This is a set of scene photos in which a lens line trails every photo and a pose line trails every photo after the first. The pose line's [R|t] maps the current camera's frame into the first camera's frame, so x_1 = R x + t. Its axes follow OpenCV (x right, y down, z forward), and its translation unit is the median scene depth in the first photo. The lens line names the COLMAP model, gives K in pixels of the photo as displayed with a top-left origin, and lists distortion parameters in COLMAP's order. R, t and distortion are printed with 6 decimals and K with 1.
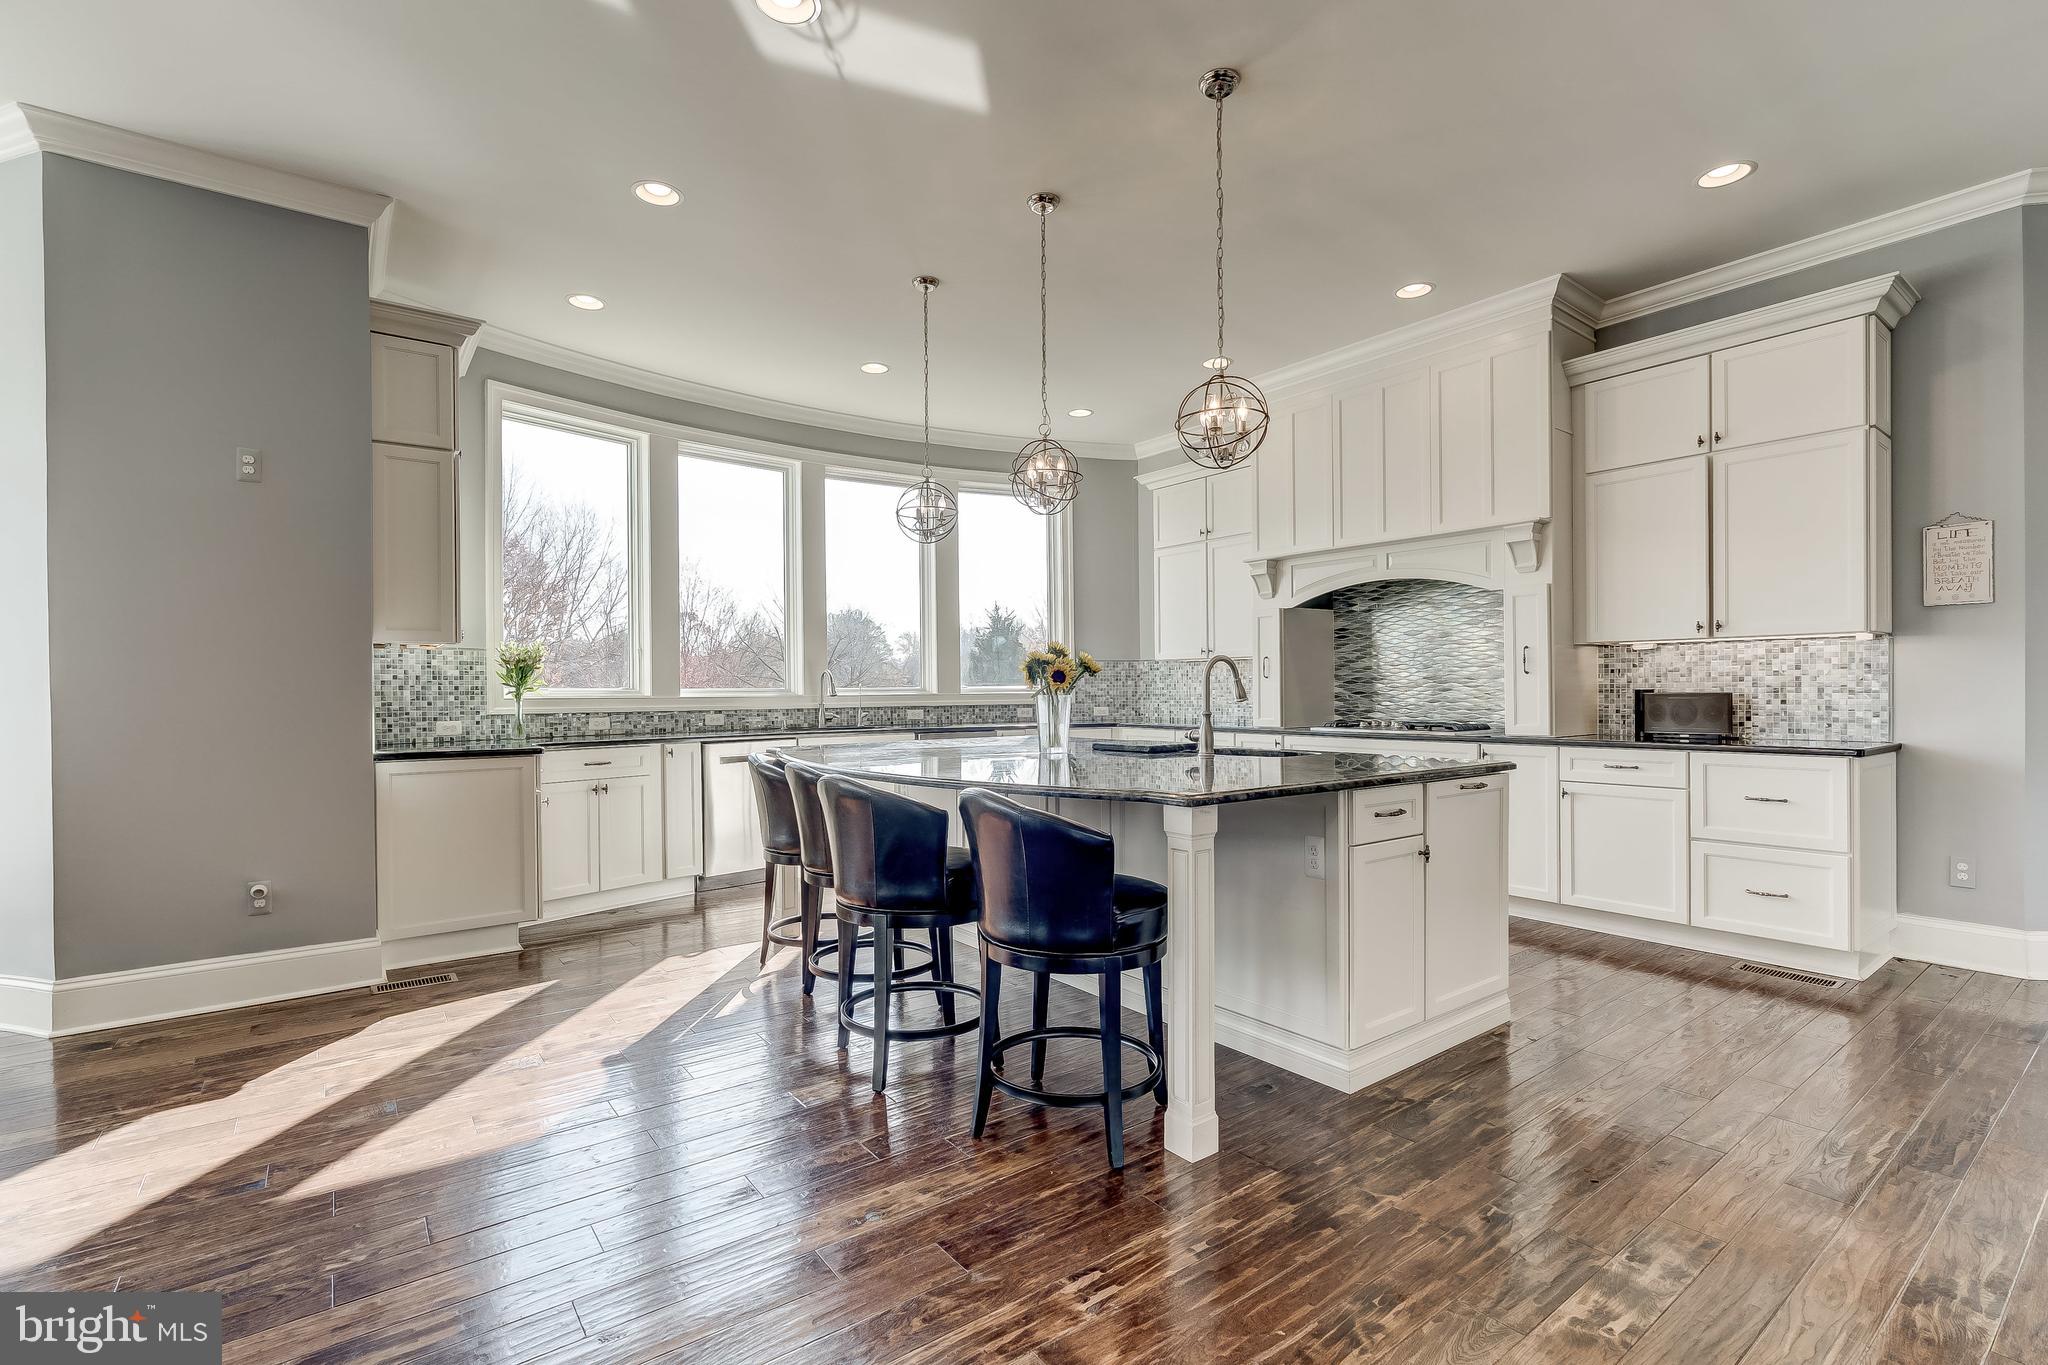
lens RADIAL K [[919.2, 0, 1050.6], [0, 919.2, 688.6], [0, 0, 1]] dist [0.003206, 0.000647]
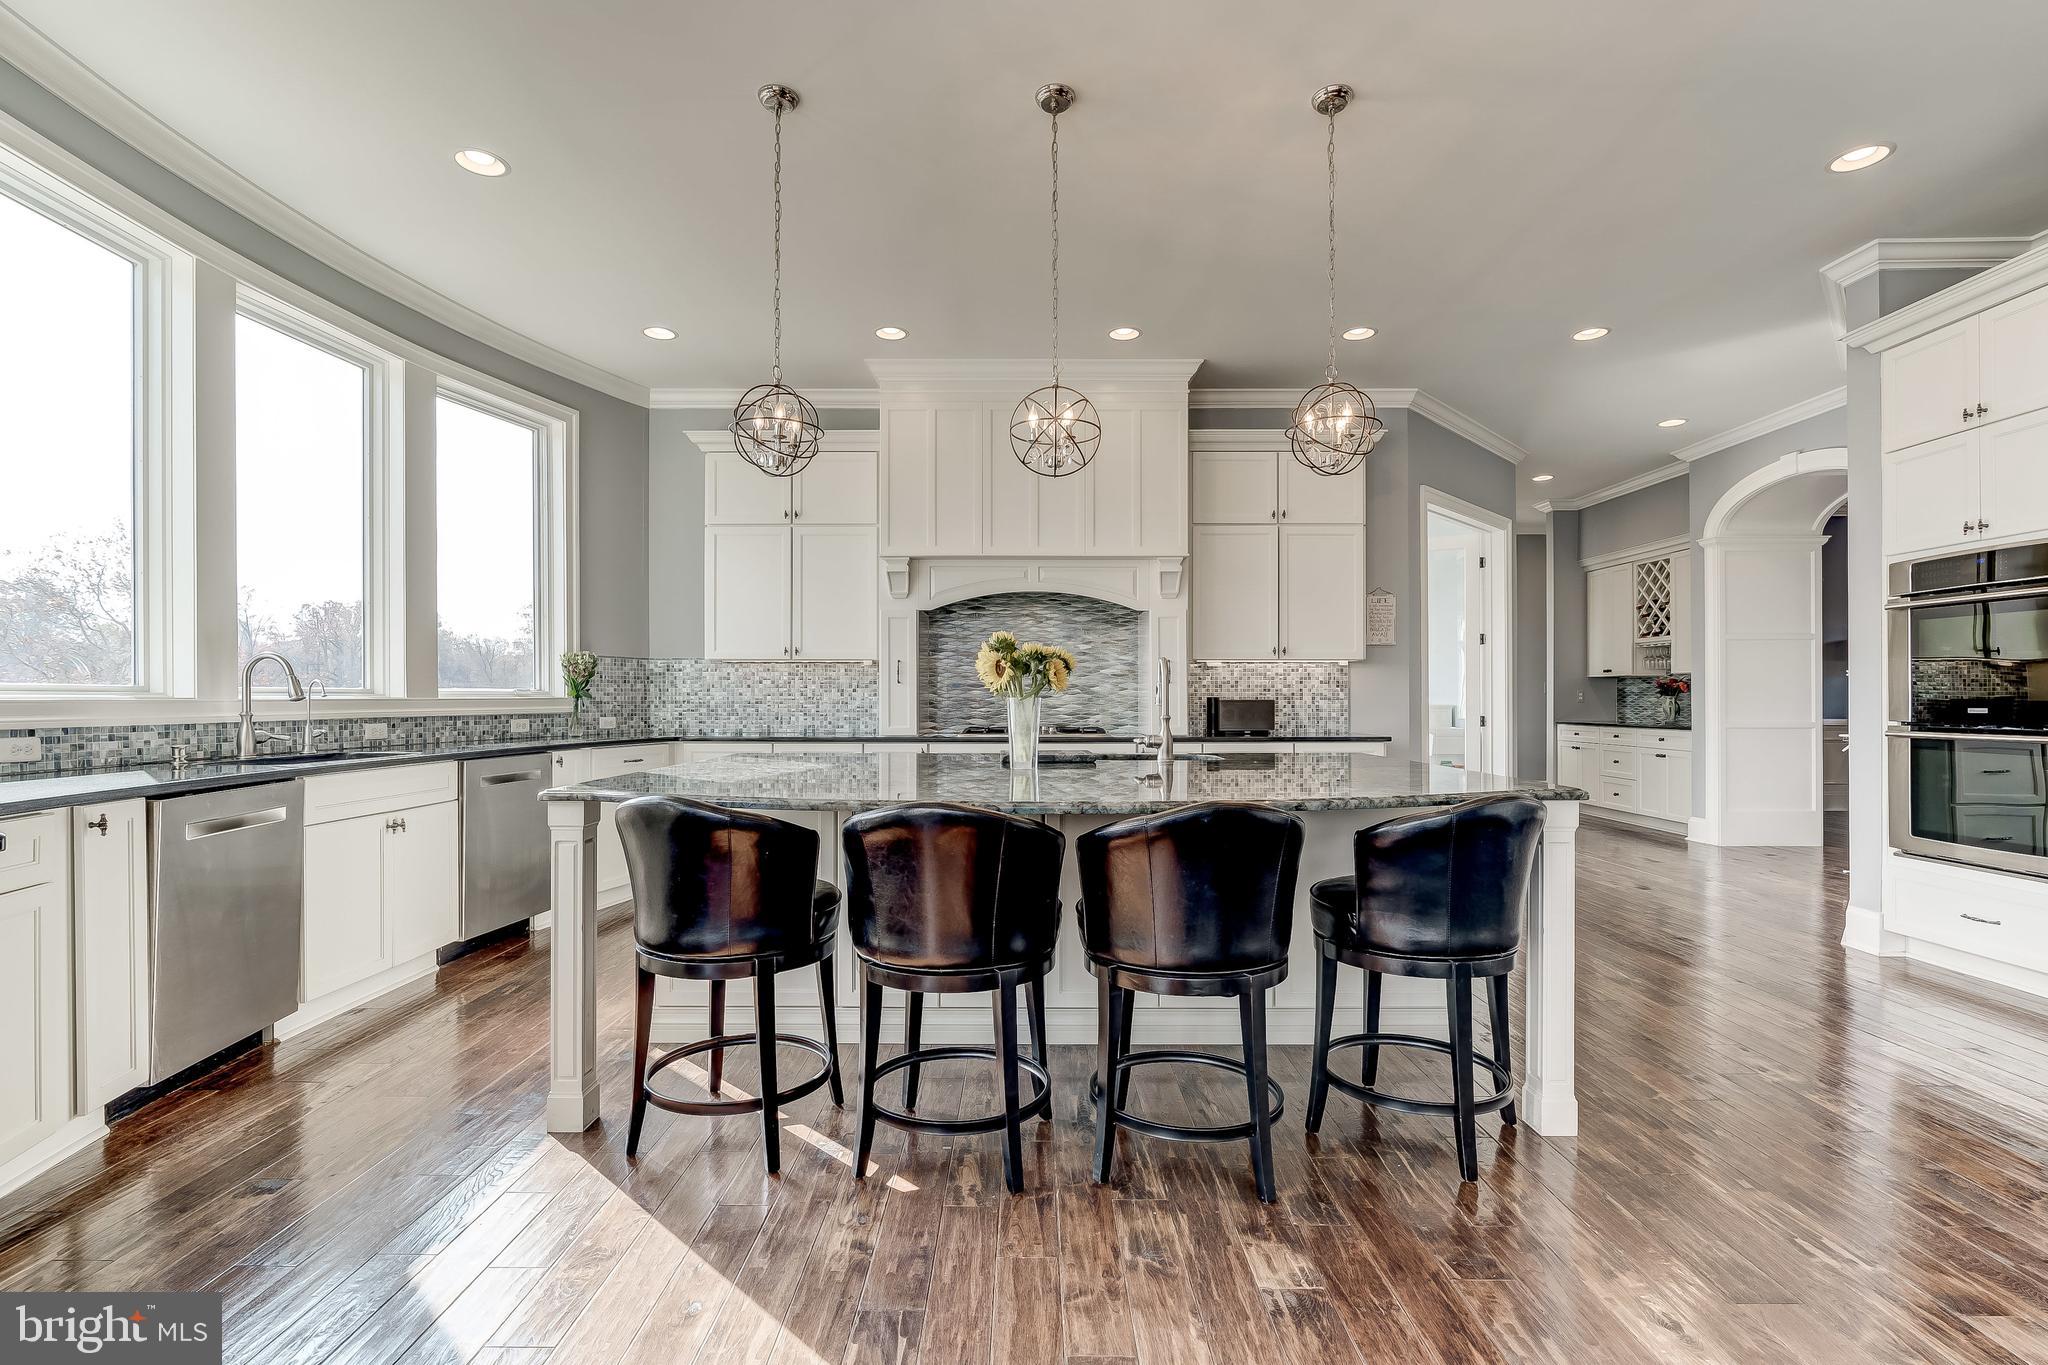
lens RADIAL K [[930.2, 0, 1014.7], [0, 930.2, 692.8], [0, 0, 1]] dist [-0.002864, 0.000338]
pose [[0.623624, 0.010215, 0.781658, -0.555563], [-0.005628, 0.999947, -0.008577, 0.007765], [-0.781705, 0.000949, 0.623648, 0.410073]]
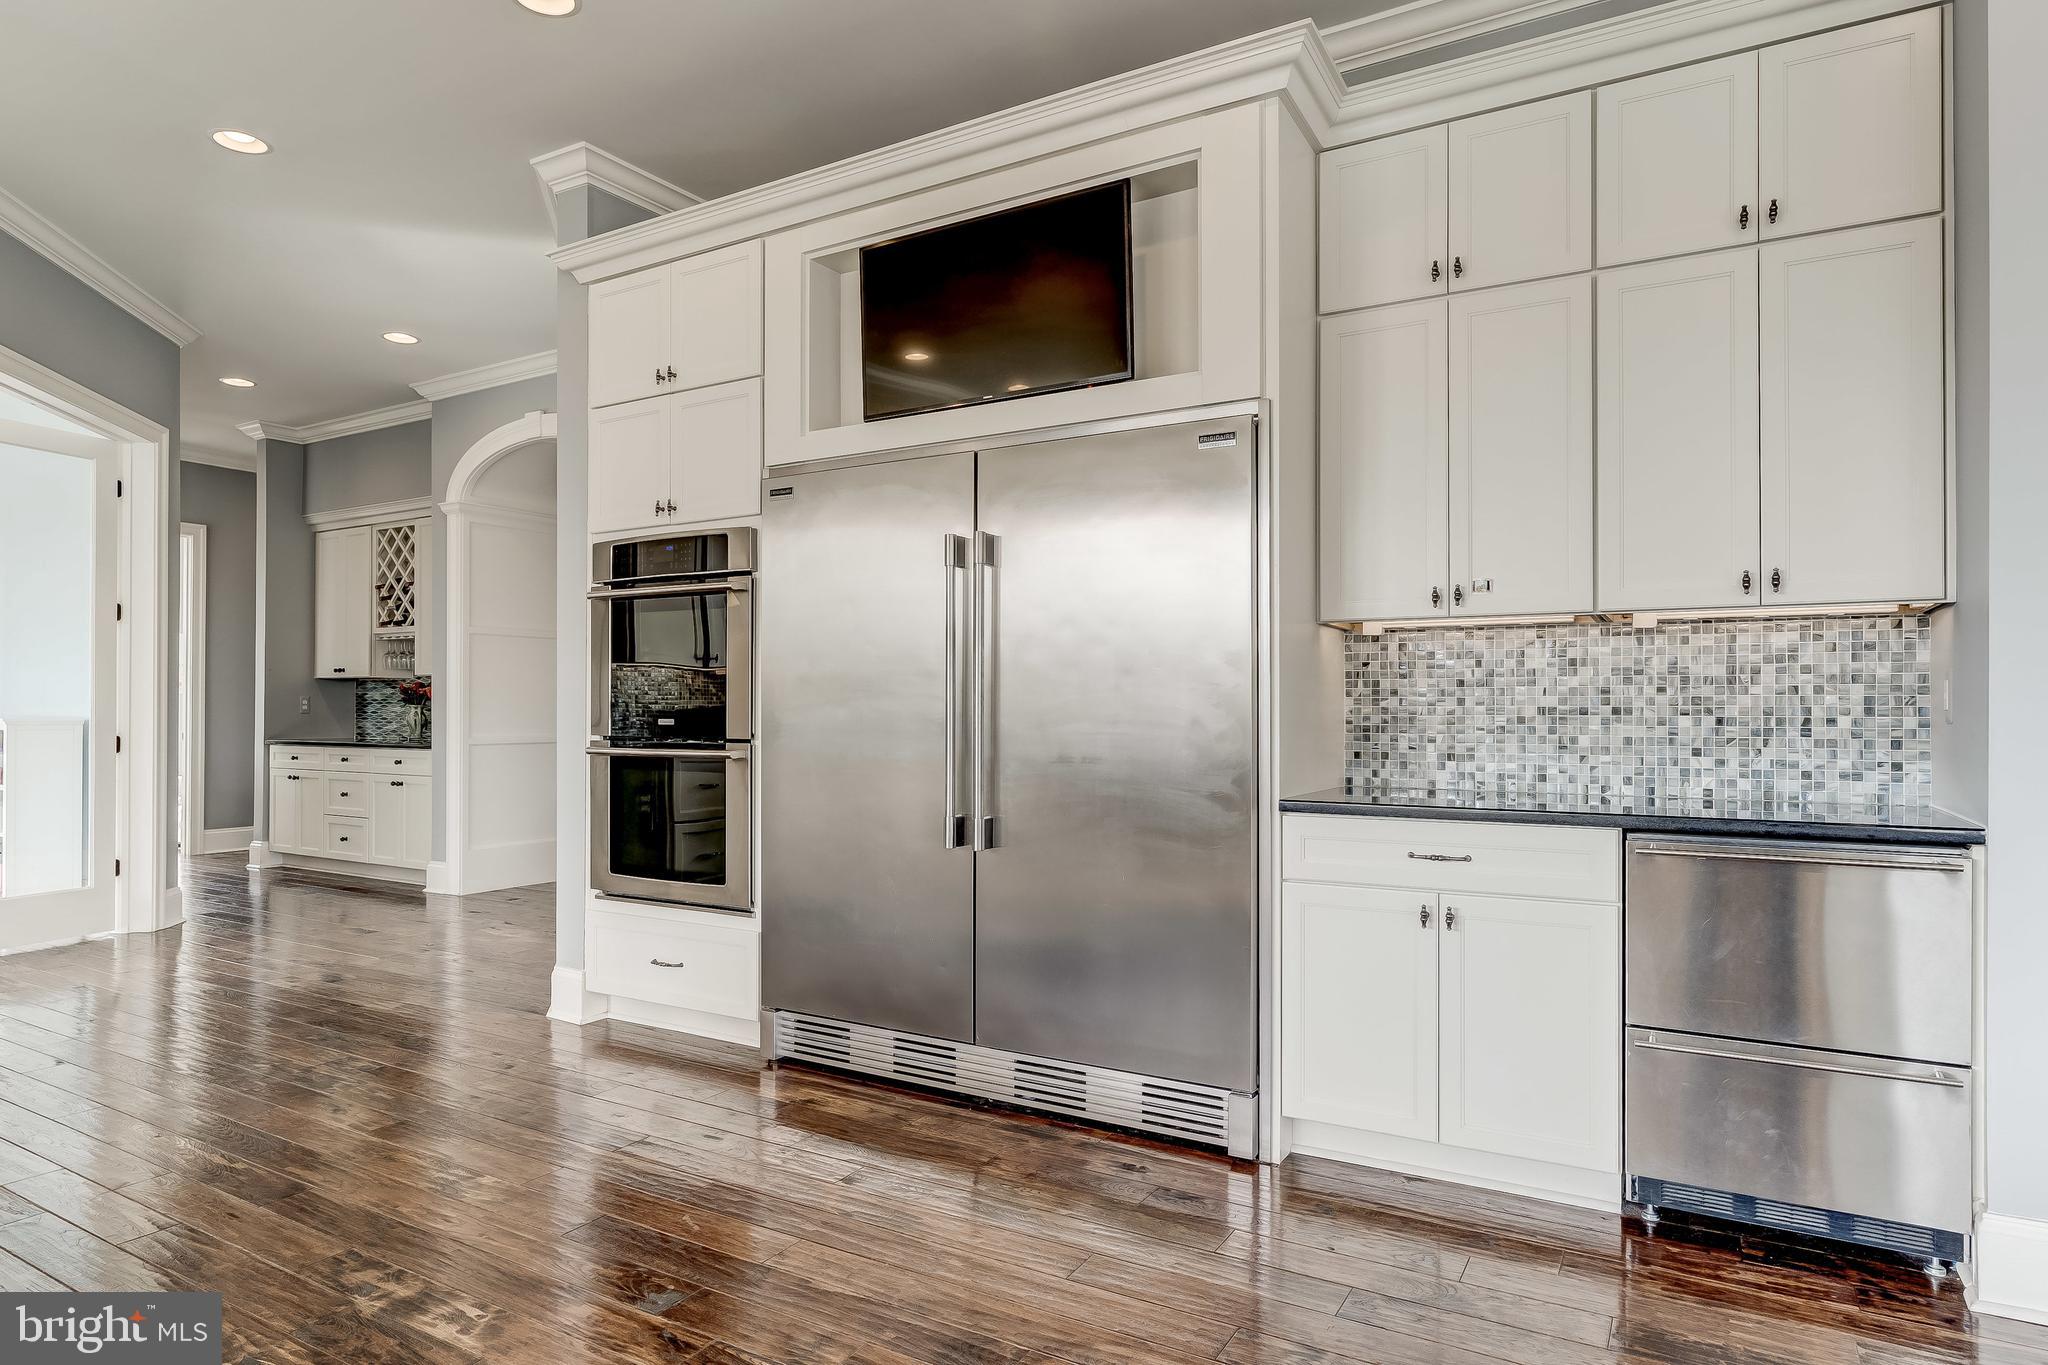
lens RADIAL K [[1171.3, 0, 1027.4], [0, 1171.3, 693.4], [0, 0, 1]] dist [0.000270, 0.000124]
pose [[-0.363715, 0.016945, 0.931356, -0.314408], [-0.000432, 0.999831, -0.018360, 0.006248], [-0.931510, -0.007080, -0.363646, 0.324298]]
